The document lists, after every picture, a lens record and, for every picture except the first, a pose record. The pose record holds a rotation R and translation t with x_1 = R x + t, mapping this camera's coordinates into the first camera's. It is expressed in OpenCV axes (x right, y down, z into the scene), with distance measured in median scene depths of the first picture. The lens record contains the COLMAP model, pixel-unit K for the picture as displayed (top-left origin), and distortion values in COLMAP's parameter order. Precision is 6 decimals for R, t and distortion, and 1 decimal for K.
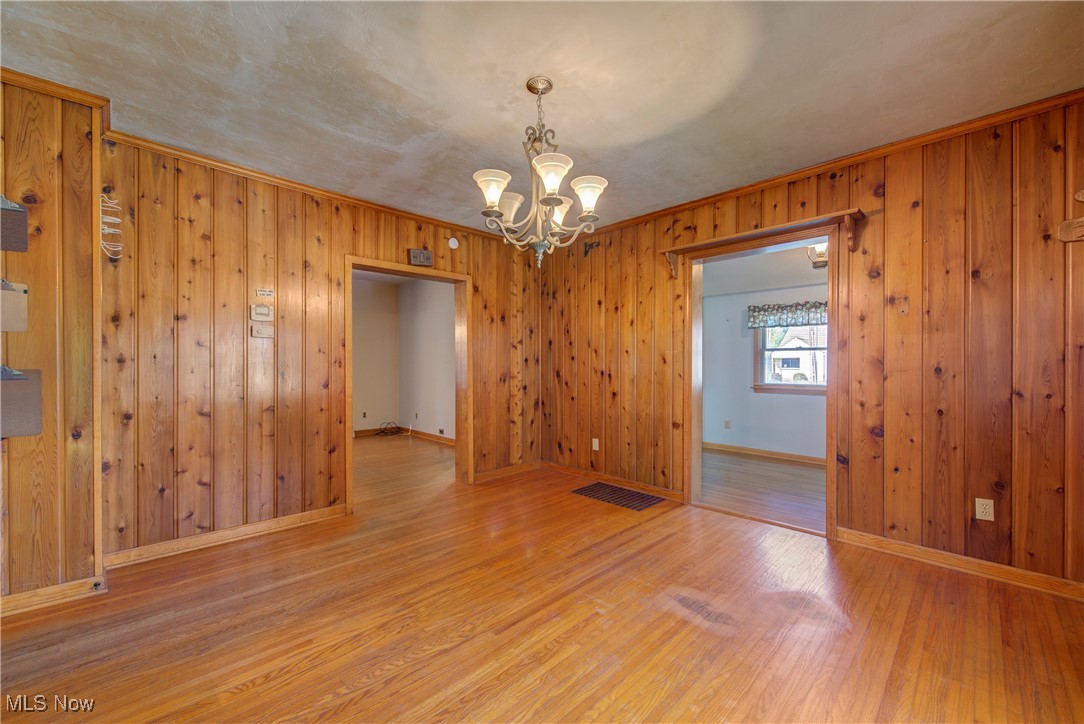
lens RADIAL K [[432.4, 0, 541.6], [0, 432.4, 367.1], [0, 0, 1]] dist [0.006789, -0.002614]
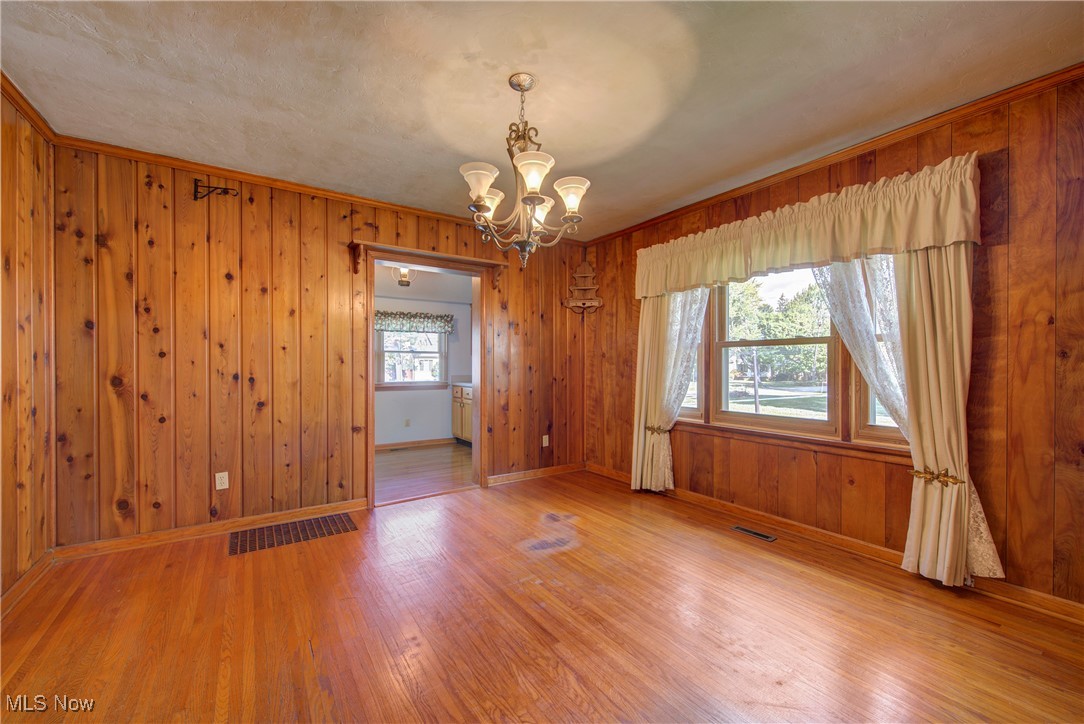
lens RADIAL K [[432.4, 0, 542.9], [0, 432.4, 365.1], [0, 0, 1]] dist [0.006789, -0.002614]
pose [[0.172926, -0.001498, 0.984934, -0.553366], [0.006042, 0.999982, 0.000460, -0.003014], [-0.984916, 0.005871, 0.172932, 0.446793]]
